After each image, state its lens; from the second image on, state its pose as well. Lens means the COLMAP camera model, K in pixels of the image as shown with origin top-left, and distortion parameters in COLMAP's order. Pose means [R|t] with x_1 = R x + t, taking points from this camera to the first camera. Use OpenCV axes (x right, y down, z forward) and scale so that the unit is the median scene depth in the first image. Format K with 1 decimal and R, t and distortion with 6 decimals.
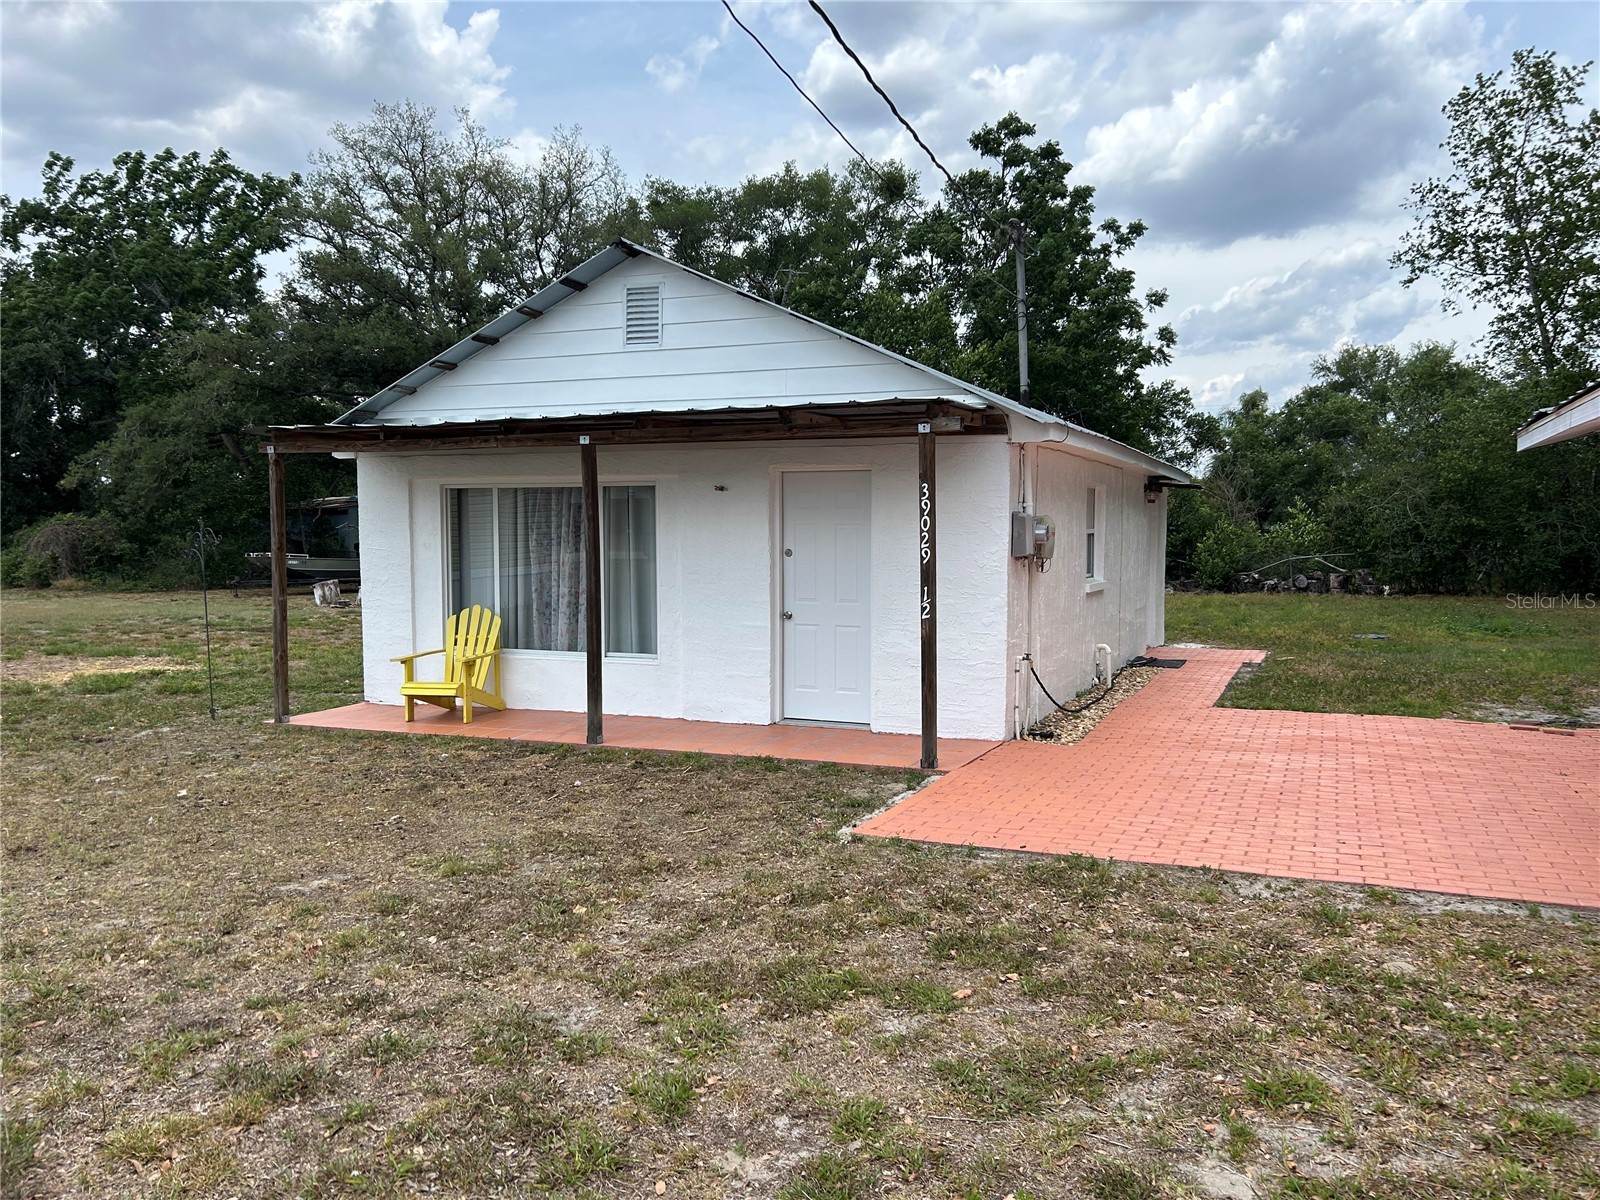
lens RADIAL K [[1211.1, 0, 809.7], [0, 1211.1, 602.6], [0, 0, 1]] dist [0.062230, -0.059871]
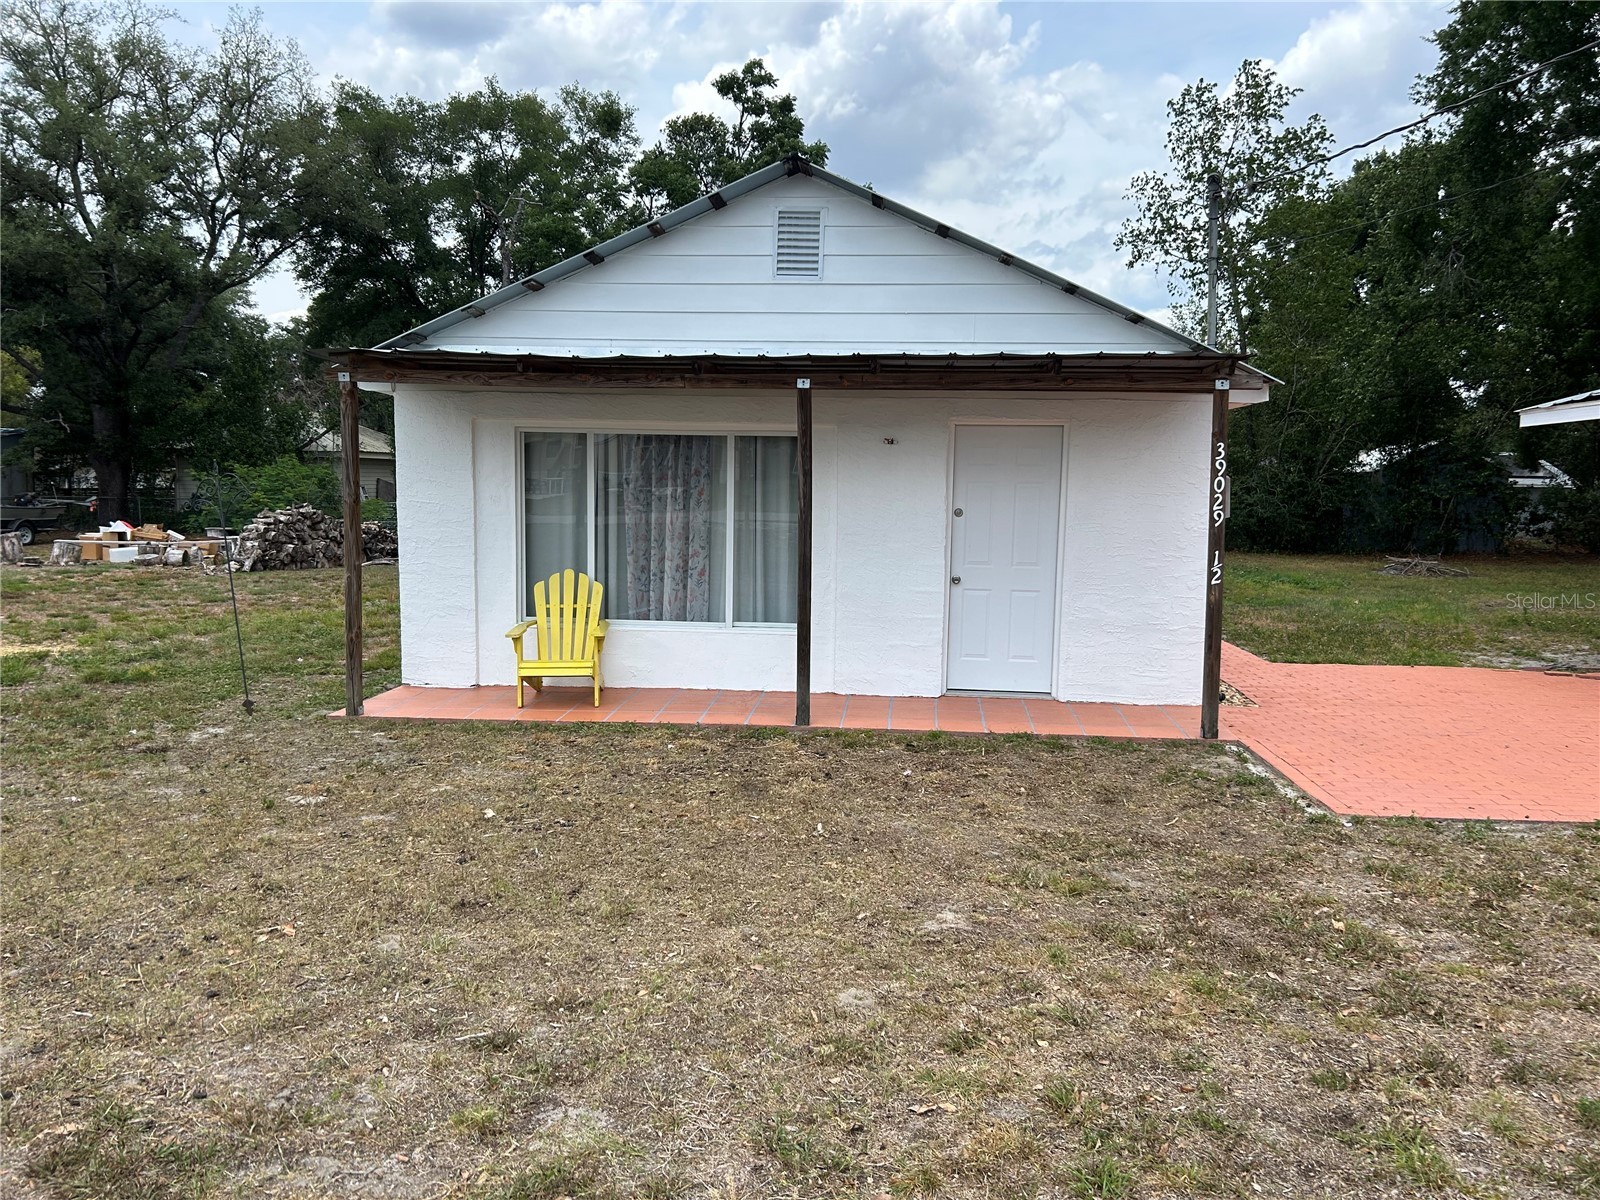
lens RADIAL K [[1211.1, 0, 805.1], [0, 1211.1, 606.4], [0, 0, 1]] dist [0.062230, -0.059871]
pose [[0.950548, -0.014933, 0.310218, -0.412646], [0.002097, 0.999129, 0.041670, -0.008060], [-0.310571, -0.038959, 0.949752, 0.142895]]
